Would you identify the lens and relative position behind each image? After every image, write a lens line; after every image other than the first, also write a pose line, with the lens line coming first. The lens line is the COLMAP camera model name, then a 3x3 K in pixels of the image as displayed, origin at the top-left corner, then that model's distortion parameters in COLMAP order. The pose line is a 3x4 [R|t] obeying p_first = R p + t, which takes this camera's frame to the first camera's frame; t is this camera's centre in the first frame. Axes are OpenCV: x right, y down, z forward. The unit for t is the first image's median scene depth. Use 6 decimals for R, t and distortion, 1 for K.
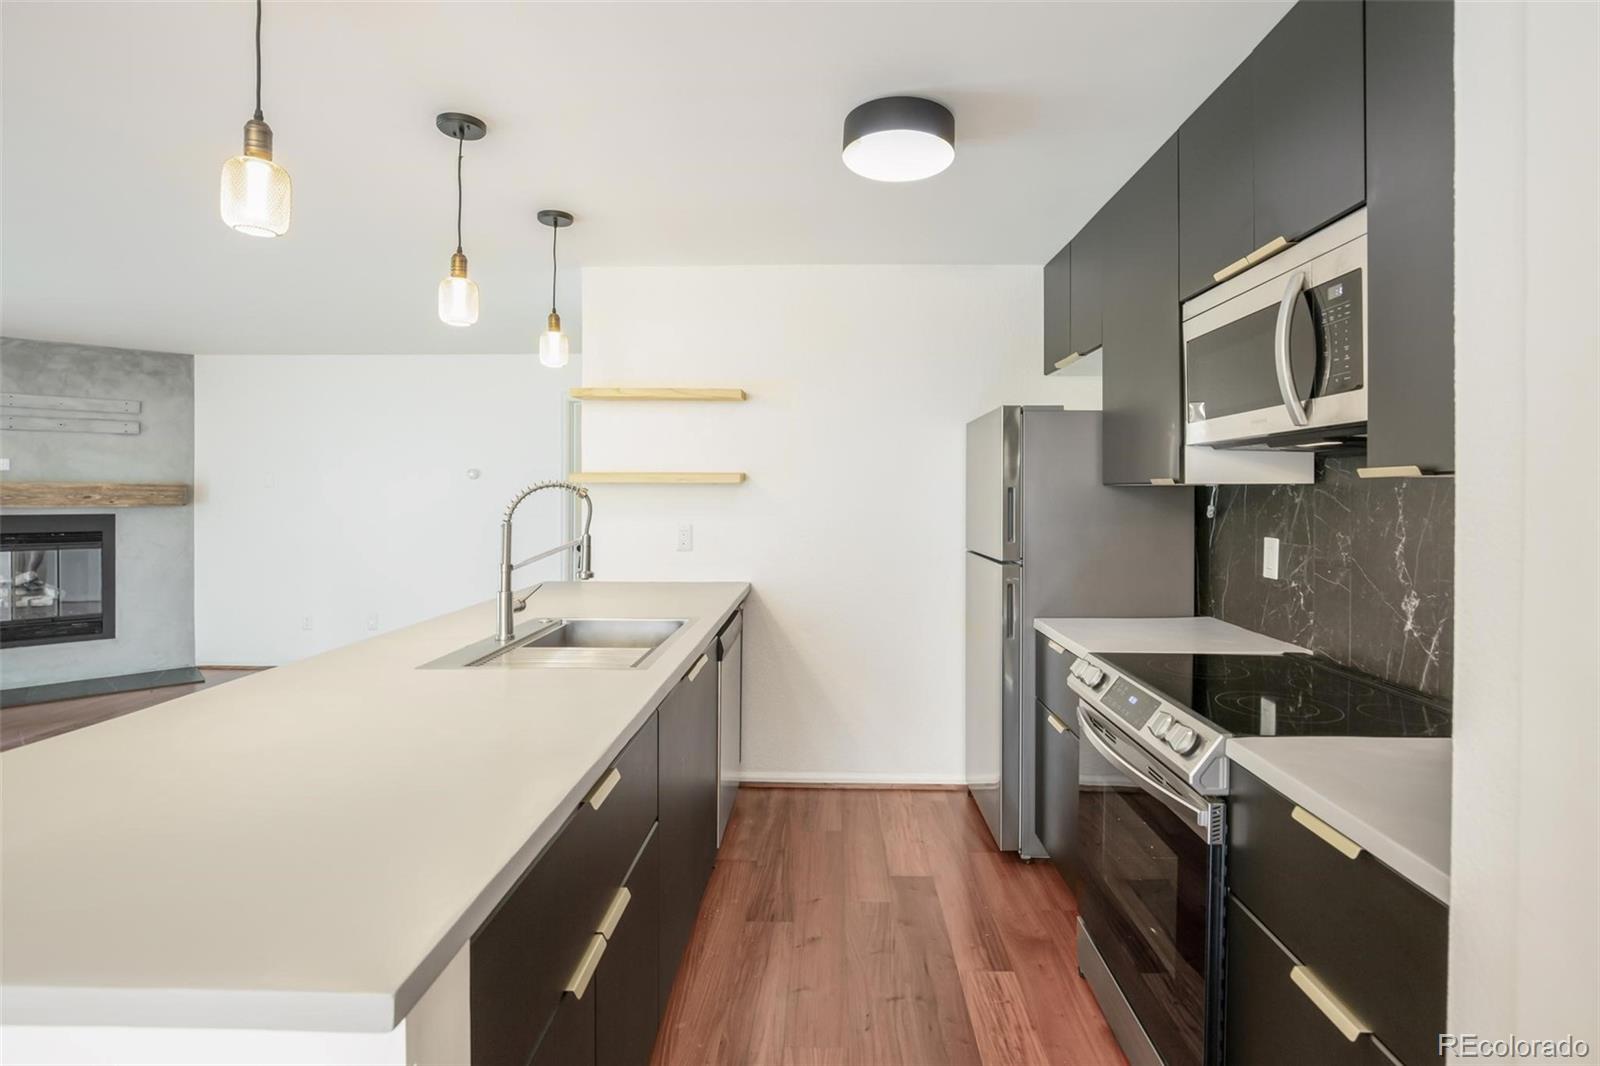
lens RADIAL K [[767.4, 0, 843.7], [0, 767.4, 495.8], [0, 0, 1]] dist [-0.016801, 0.000147]
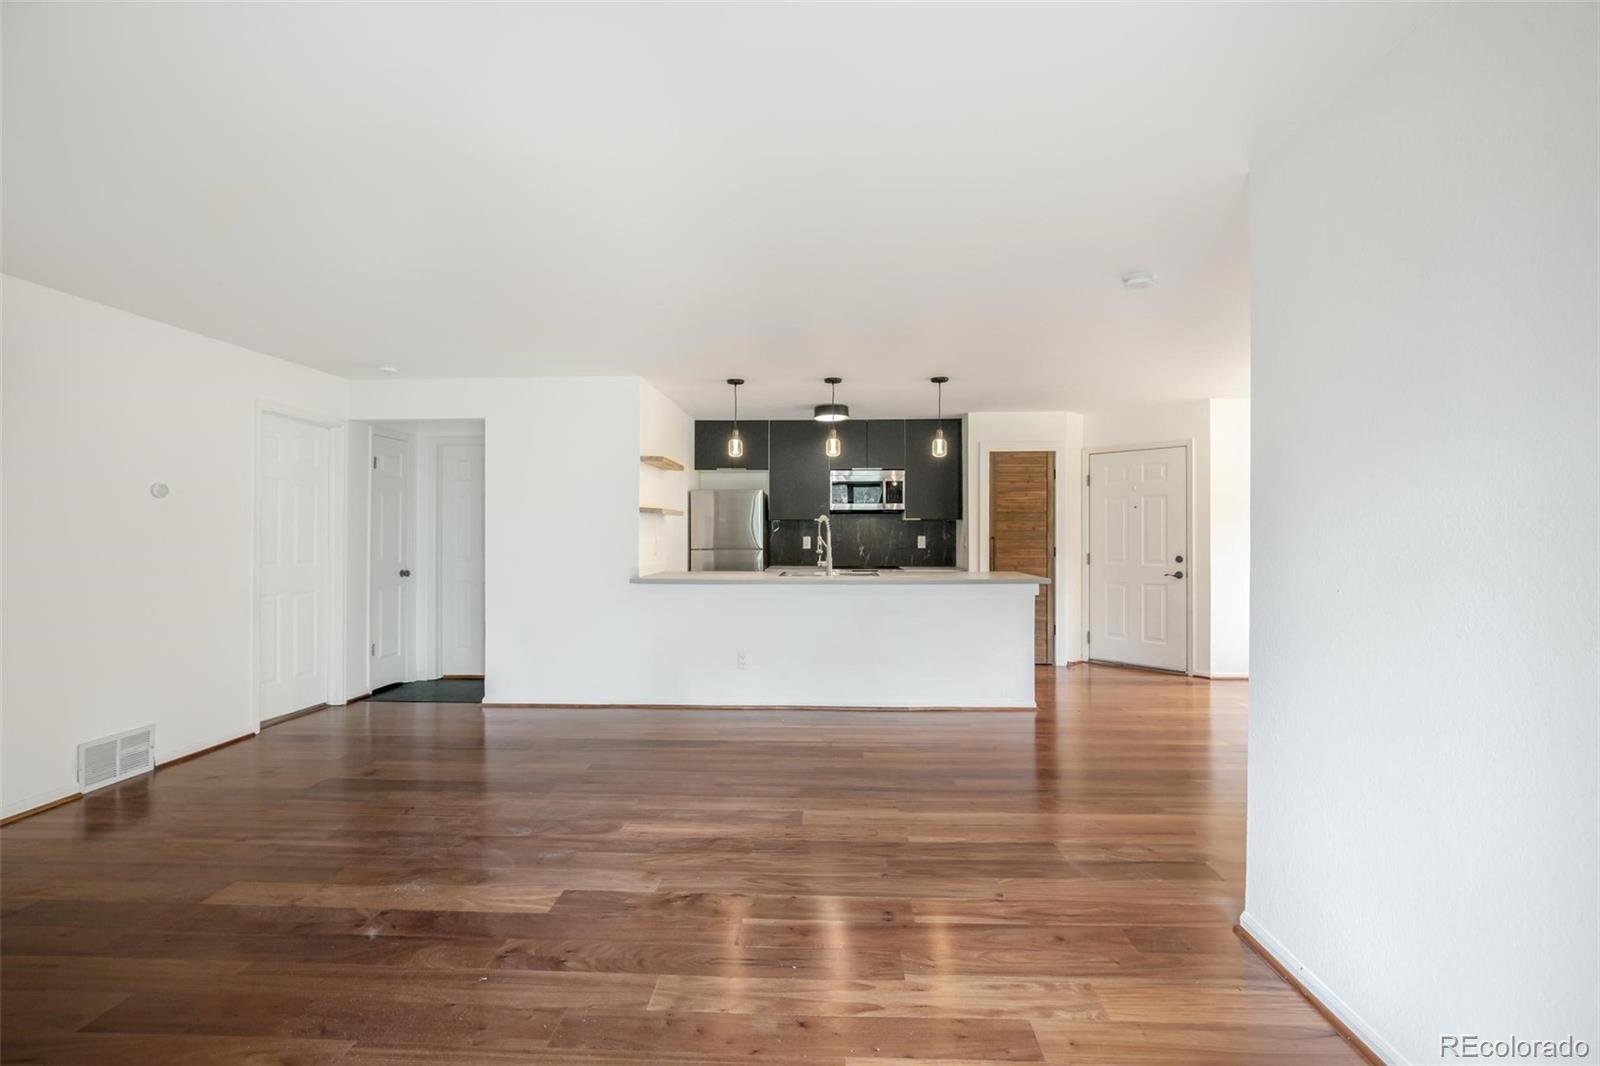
lens RADIAL K [[745.3, 0, 800.0], [0, 745.3, 533.0], [0, 0, 1]] dist [-0.003390, 0.000007]
pose [[0.039787, -0.004022, 0.999200, -2.400191], [0.005723, 0.999976, 0.003797, 0.023122], [-0.999192, 0.005568, 0.039809, 0.788586]]
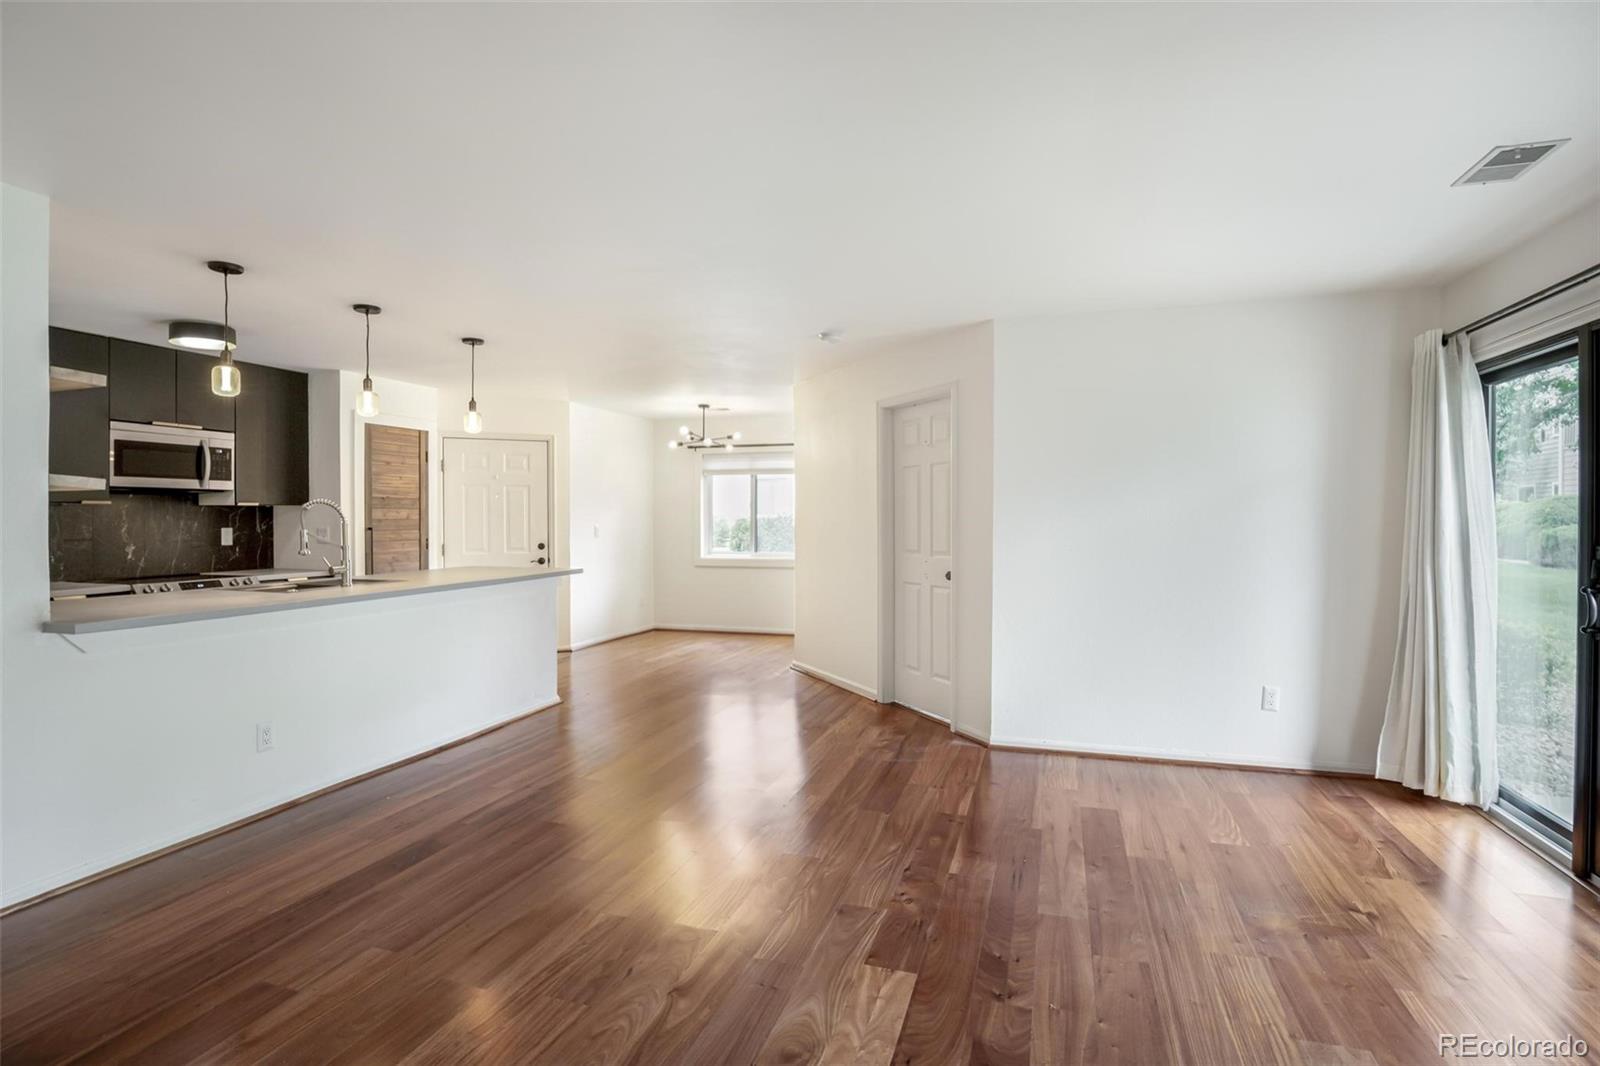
lens RADIAL K [[763.0, 0, 823.1], [0, 763.0, 527.0], [0, 0, 1]] dist [-0.036377, 0.008933]
pose [[-0.956581, -0.005268, 0.291419, -1.643269], [0.000079, 0.999832, 0.018334, 0.008815], [-0.291467, 0.017561, -0.956420, 1.905425]]
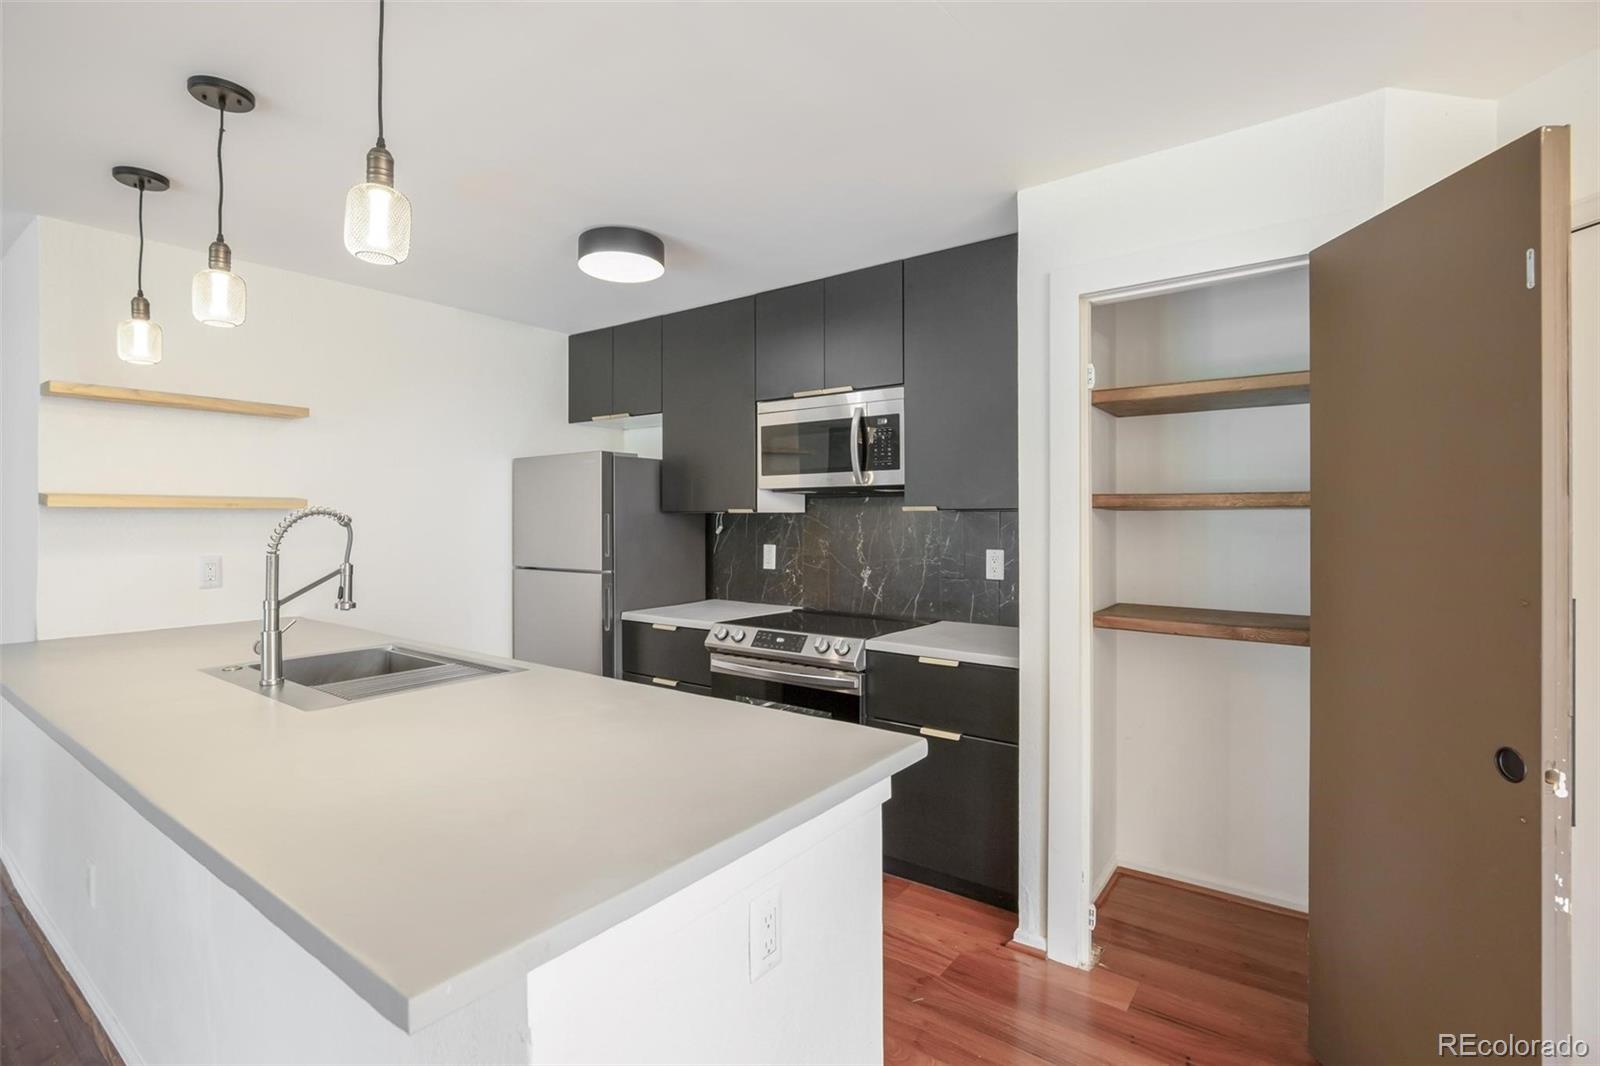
lens RADIAL K [[742.1, 0, 794.7], [0, 742.1, 514.9], [0, 0, 1]] dist [-0.002185, -0.000199]
pose [[0.598040, -0.001150, 0.801465, -0.617561], [0.006375, 0.999974, -0.003322, -0.003678], [-0.801441, 0.007096, 0.598032, -0.010517]]
